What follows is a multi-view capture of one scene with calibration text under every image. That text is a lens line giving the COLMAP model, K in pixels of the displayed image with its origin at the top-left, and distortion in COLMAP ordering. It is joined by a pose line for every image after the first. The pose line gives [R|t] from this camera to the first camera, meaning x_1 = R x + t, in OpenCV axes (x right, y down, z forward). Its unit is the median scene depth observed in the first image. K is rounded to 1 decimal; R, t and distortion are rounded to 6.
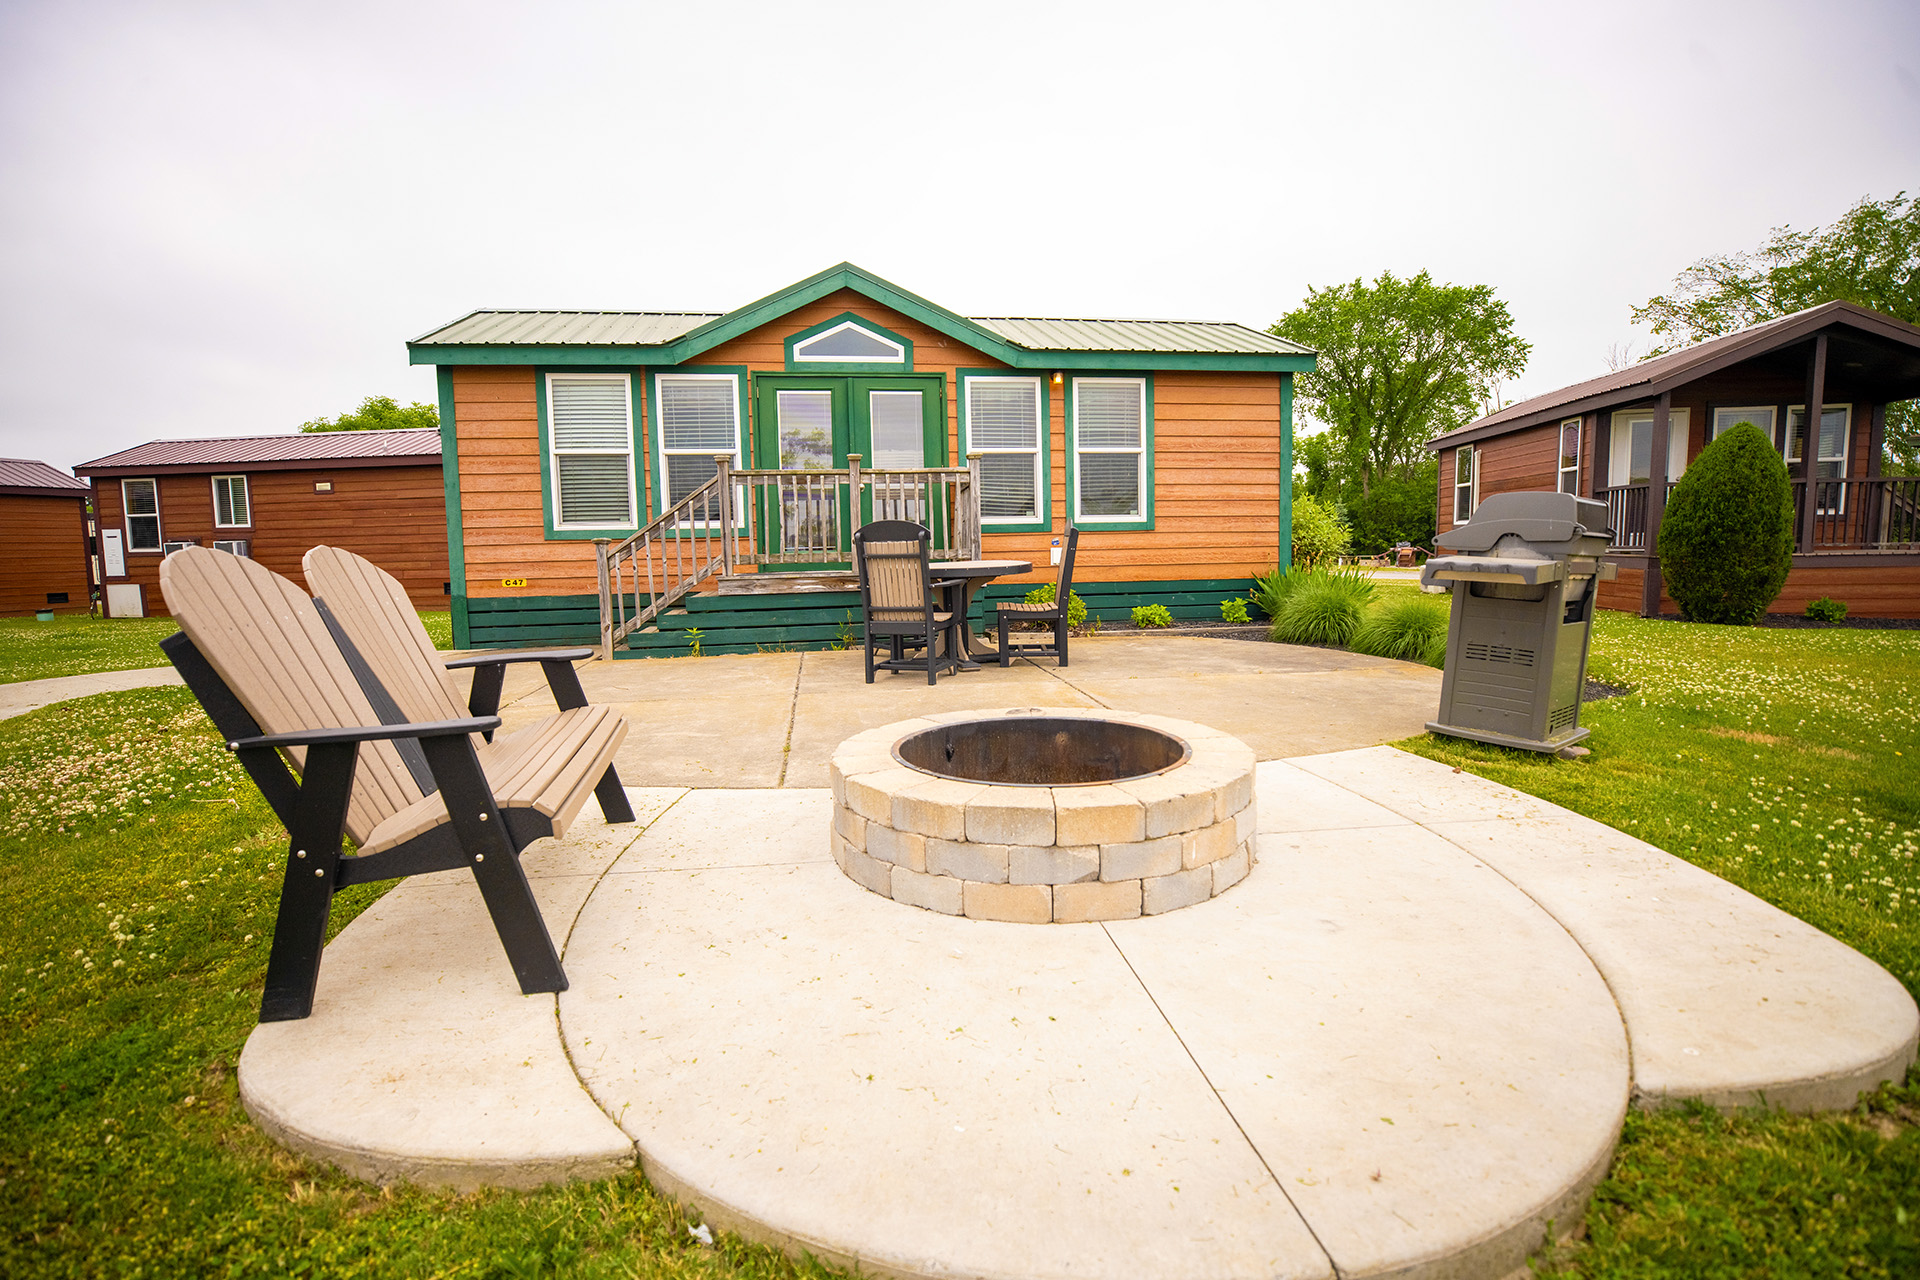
lens RADIAL K [[914.0, 0, 963.7], [0, 914.0, 652.4], [0, 0, 1]] dist [-0.042627, 0.010783]
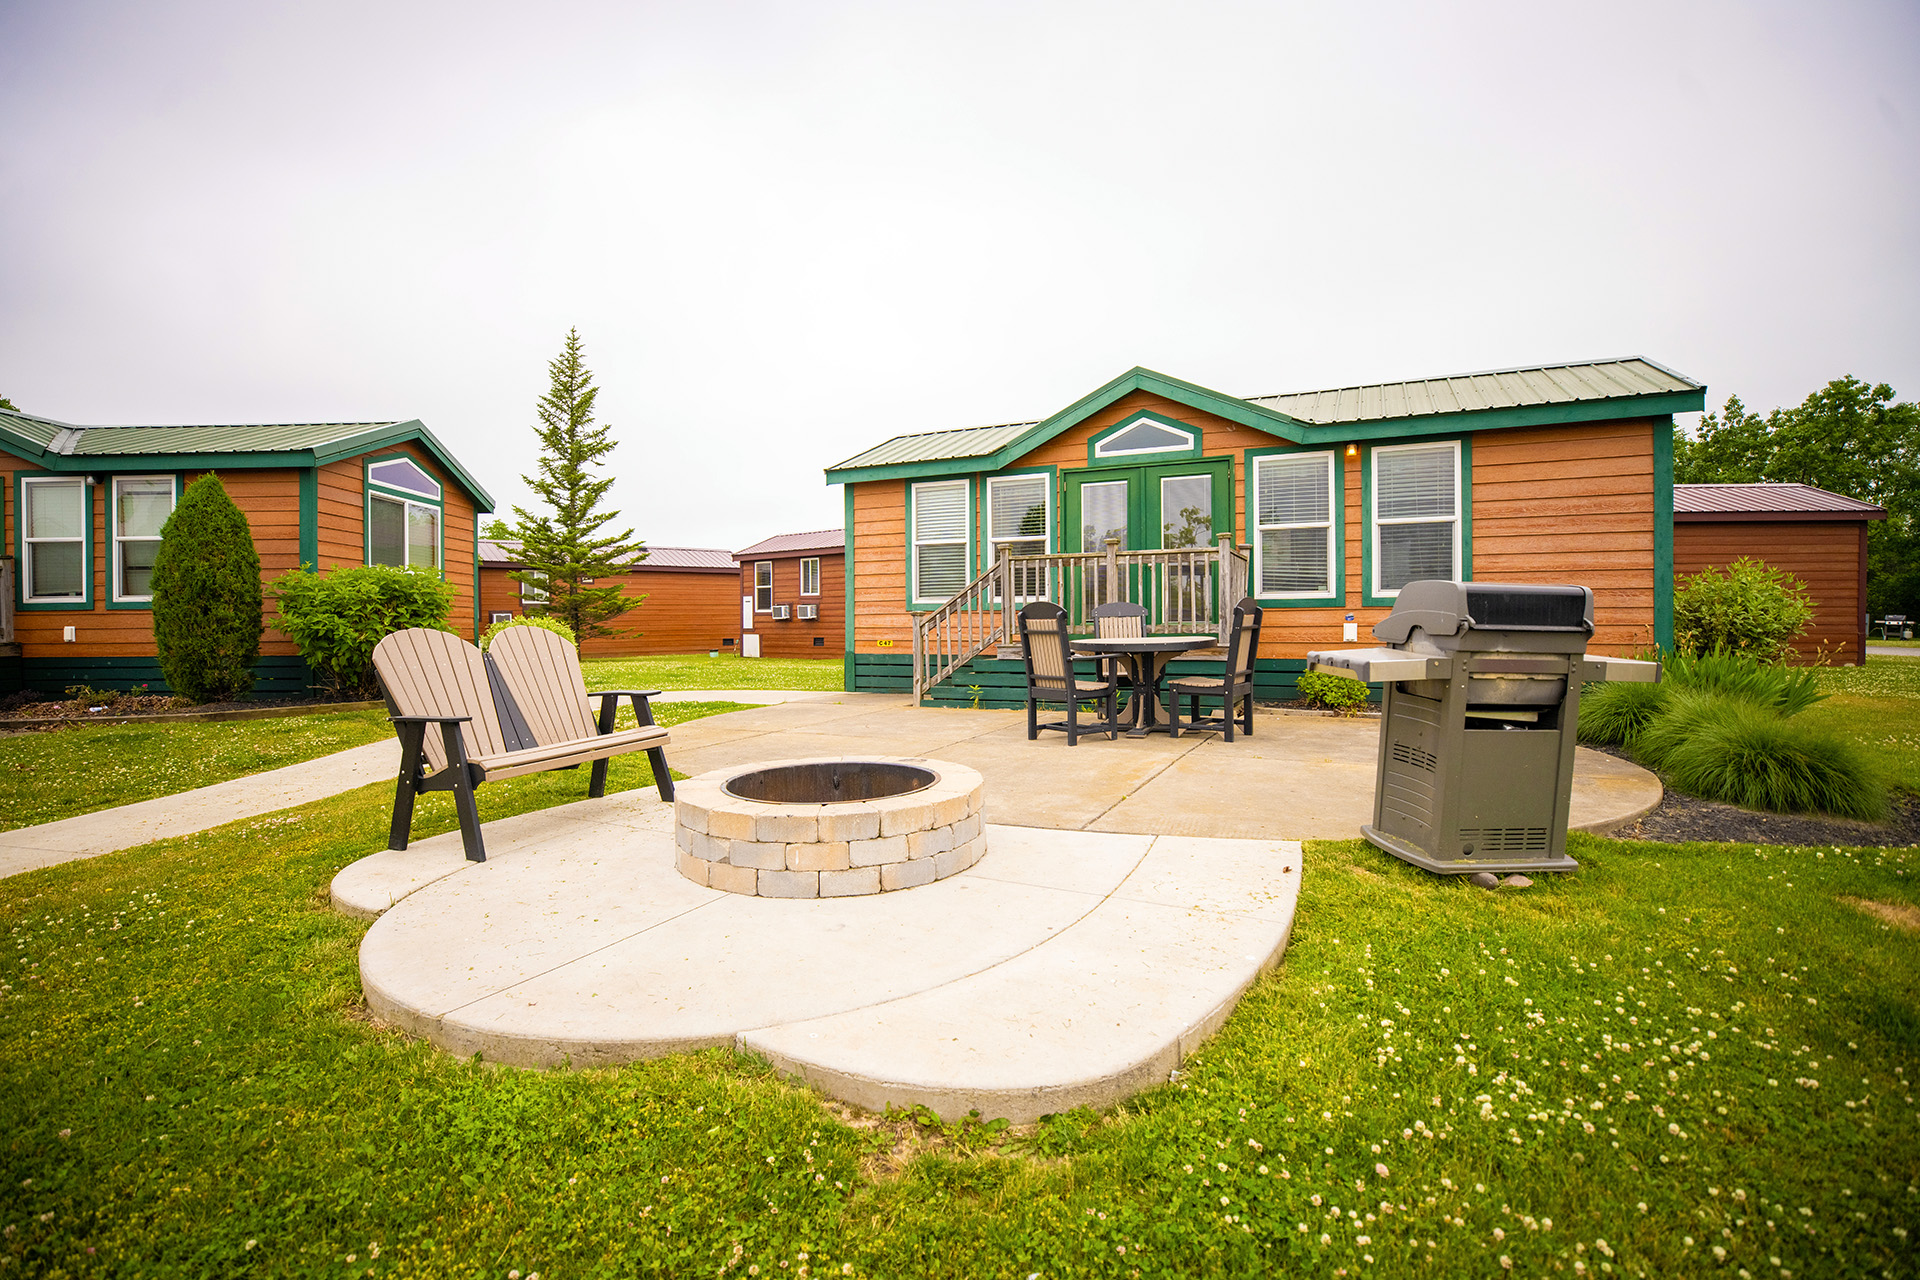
lens RADIAL K [[914.0, 0, 975.2], [0, 914.0, 642.6], [0, 0, 1]] dist [-0.042627, 0.010783]
pose [[0.816900, 0.028462, -0.576077, 0.356267], [-0.073451, 0.995783, -0.054959, -0.014542], [0.572083, 0.087209, 0.815546, -0.000705]]
